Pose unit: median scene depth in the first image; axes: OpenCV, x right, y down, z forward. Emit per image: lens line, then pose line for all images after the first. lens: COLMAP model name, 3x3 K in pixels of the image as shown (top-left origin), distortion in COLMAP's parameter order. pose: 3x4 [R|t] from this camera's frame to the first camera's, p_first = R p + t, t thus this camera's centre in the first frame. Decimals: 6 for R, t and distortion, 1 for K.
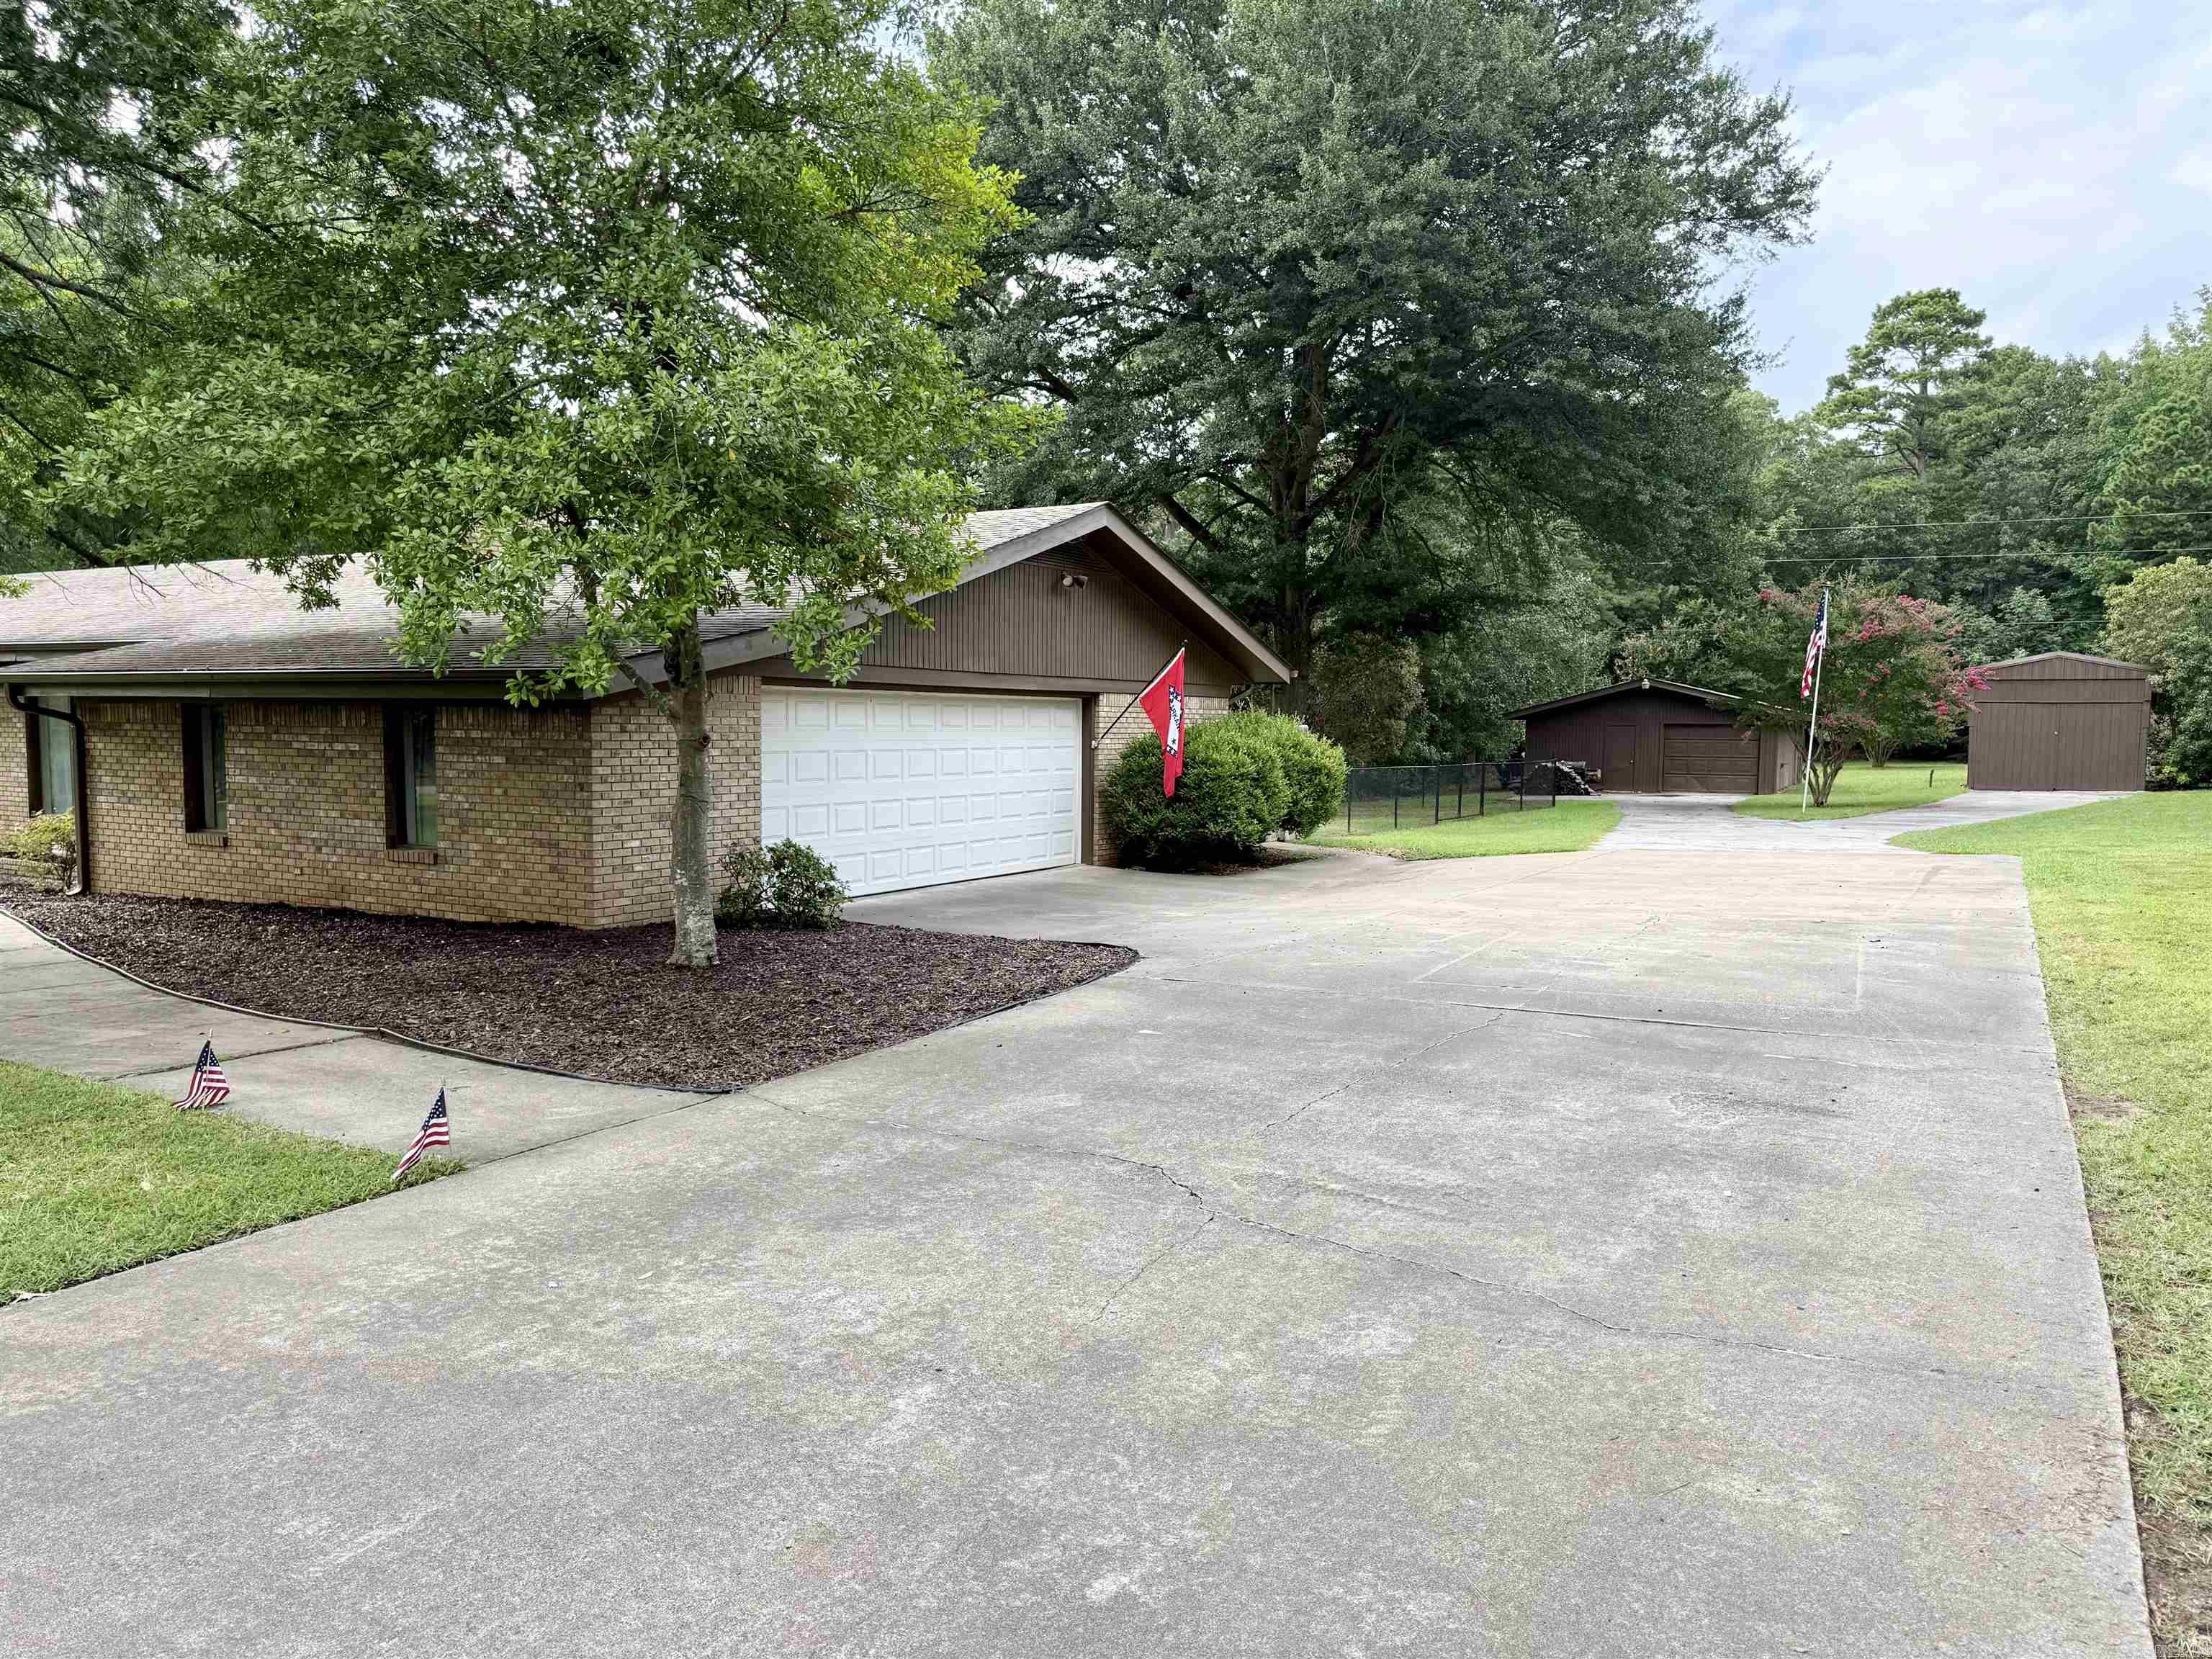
lens RADIAL K [[1568.3, 0, 1111.5], [0, 1568.3, 836.2], [0, 0, 1]] dist [0.065492, -0.056197]
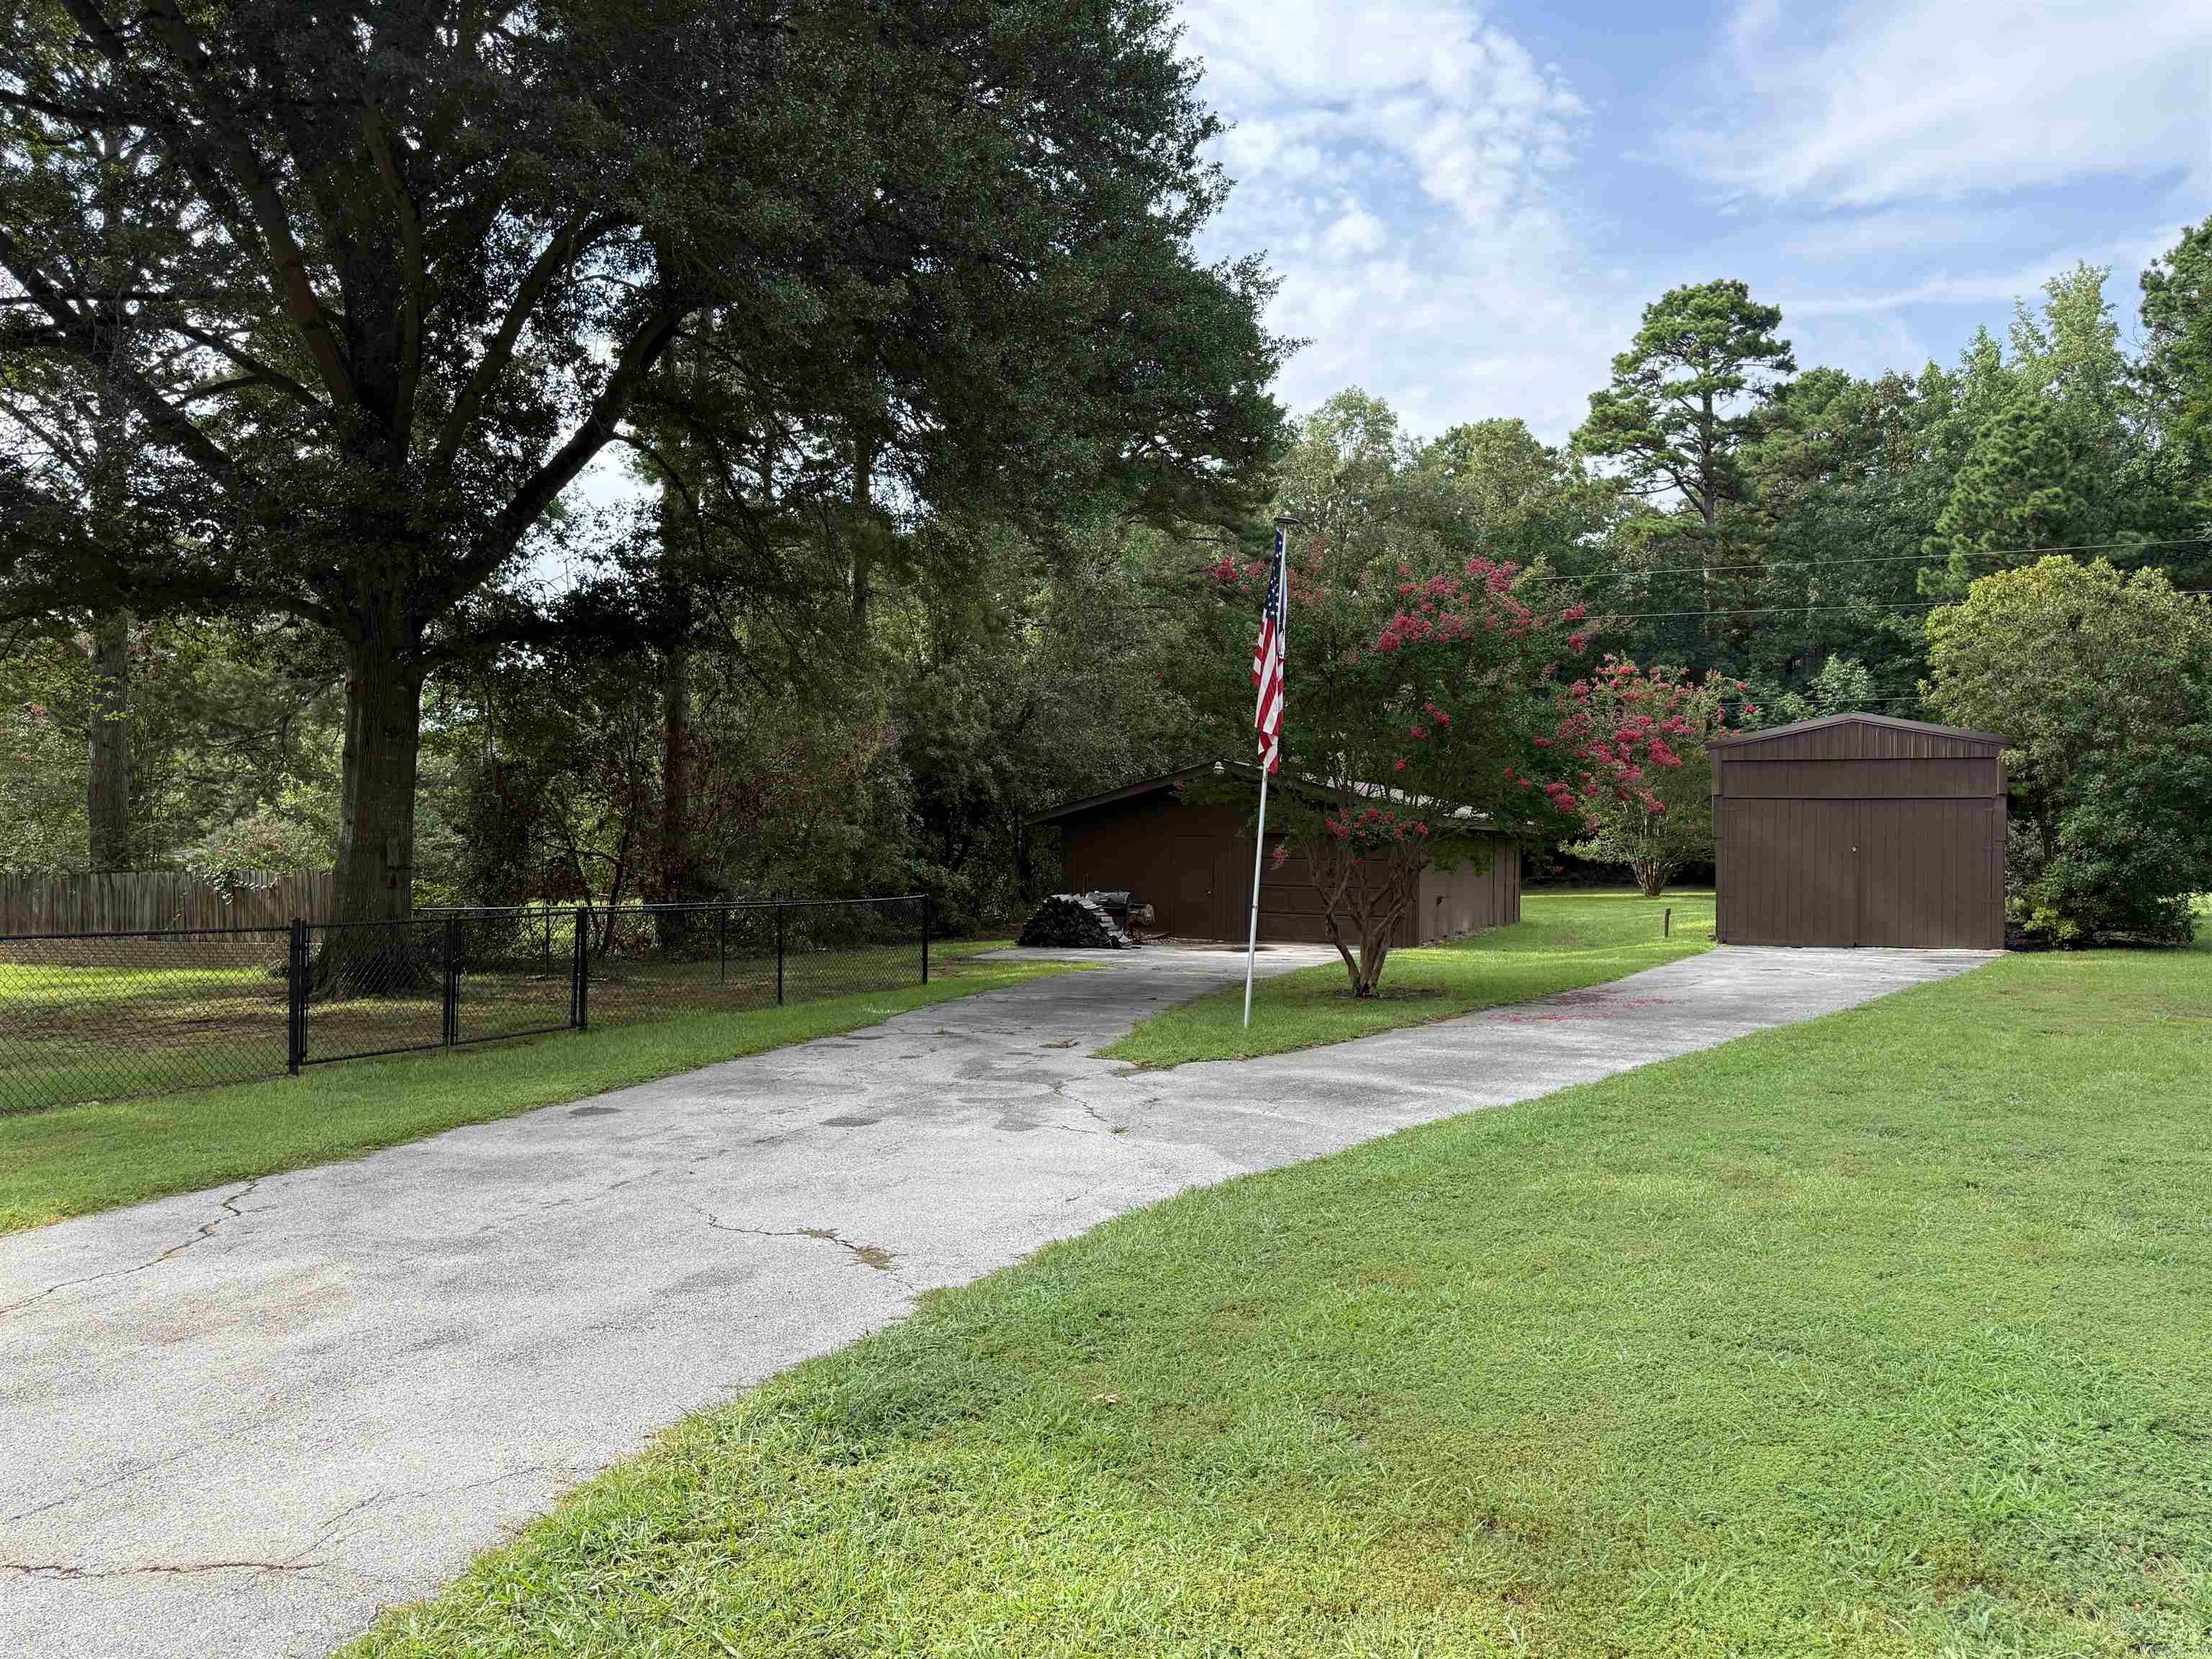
lens RADIAL K [[1568.3, 0, 1095.8], [0, 1568.3, 824.0], [0, 0, 1]] dist [0.065492, -0.056197]
pose [[0.998636, 0.002904, 0.052124, 0.193791], [0.001329, 0.996714, -0.080996, -0.018444], [-0.052188, 0.080955, 0.995351, 0.295052]]
